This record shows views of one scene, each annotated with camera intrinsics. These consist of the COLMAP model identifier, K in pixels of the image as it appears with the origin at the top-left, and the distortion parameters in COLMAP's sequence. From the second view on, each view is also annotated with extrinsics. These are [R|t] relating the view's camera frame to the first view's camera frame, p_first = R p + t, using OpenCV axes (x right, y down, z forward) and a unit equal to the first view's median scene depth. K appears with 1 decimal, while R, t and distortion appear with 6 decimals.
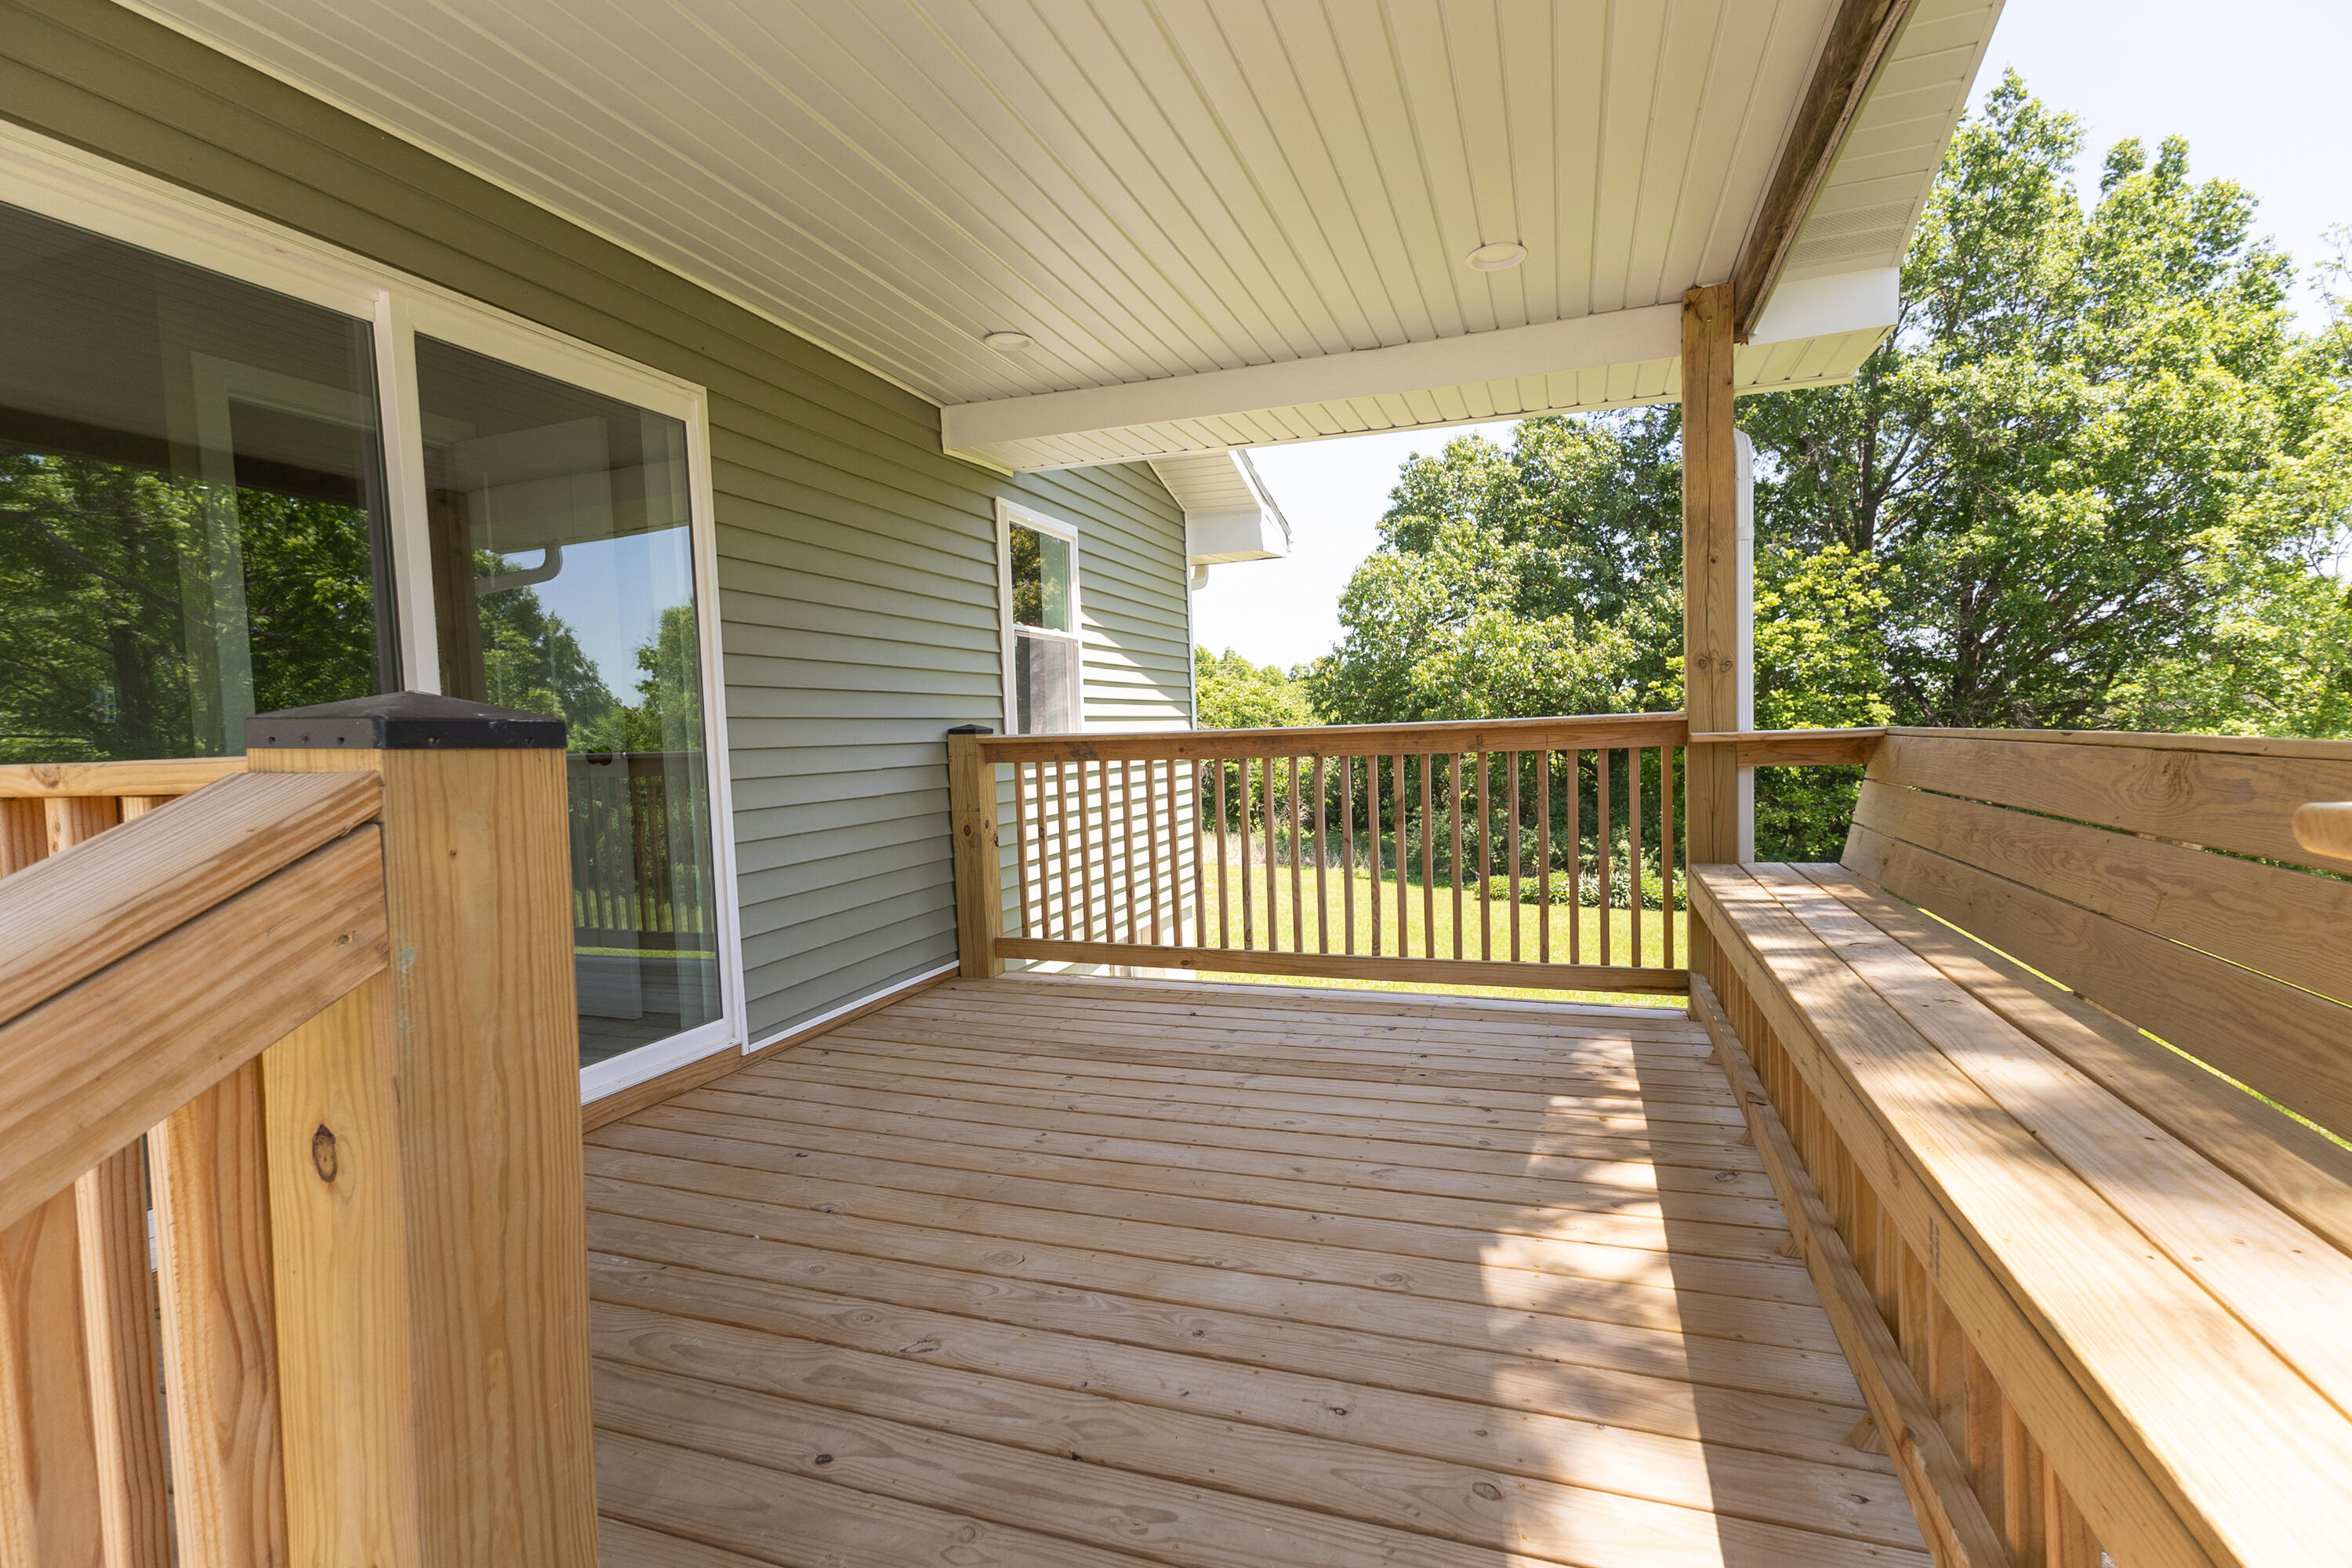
lens RADIAL K [[1076.1, 0, 1176.0], [0, 1076.1, 784.0], [0, 0, 1]] dist [0.023100, -0.006438]
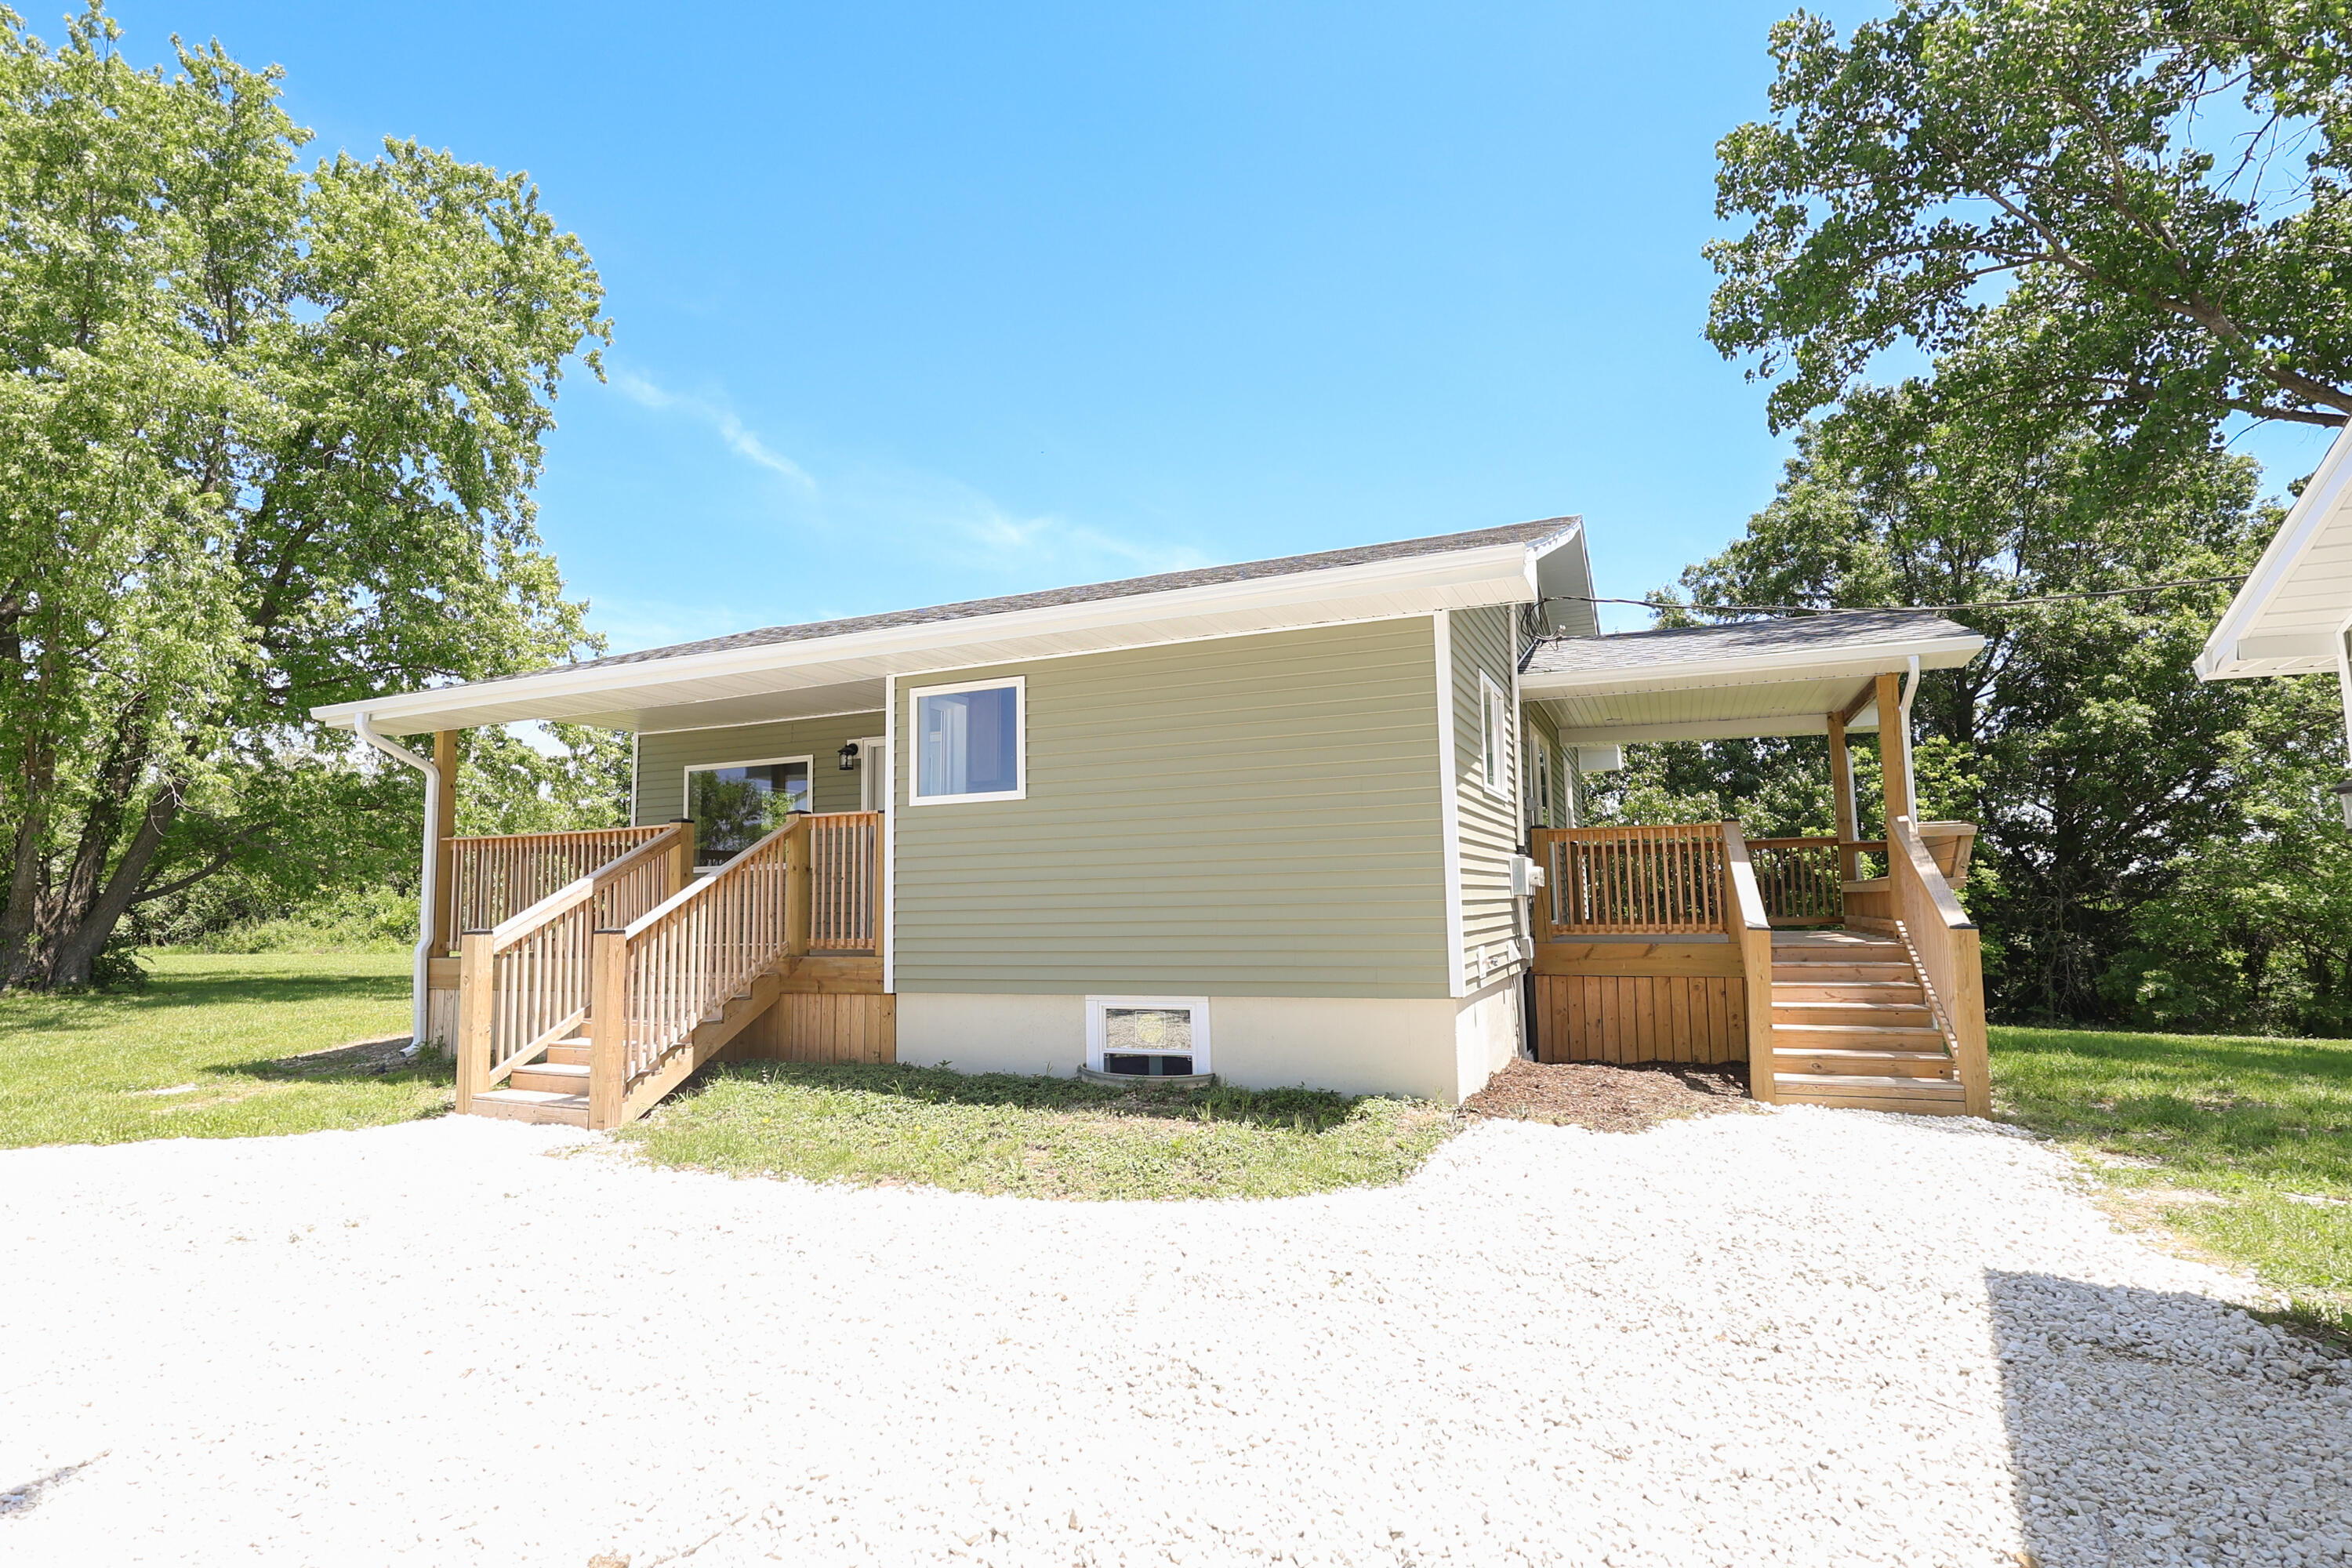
lens RADIAL K [[1178.6, 0, 1176.0], [0, 1178.6, 784.0], [0, 0, 1]] dist [-0.000736, -0.000141]
pose [[0.998490, 0.006881, -0.054503, -0.167303], [-0.015166, 0.988096, -0.153087, 0.045562], [0.052801, 0.153682, 0.986709, -0.332438]]
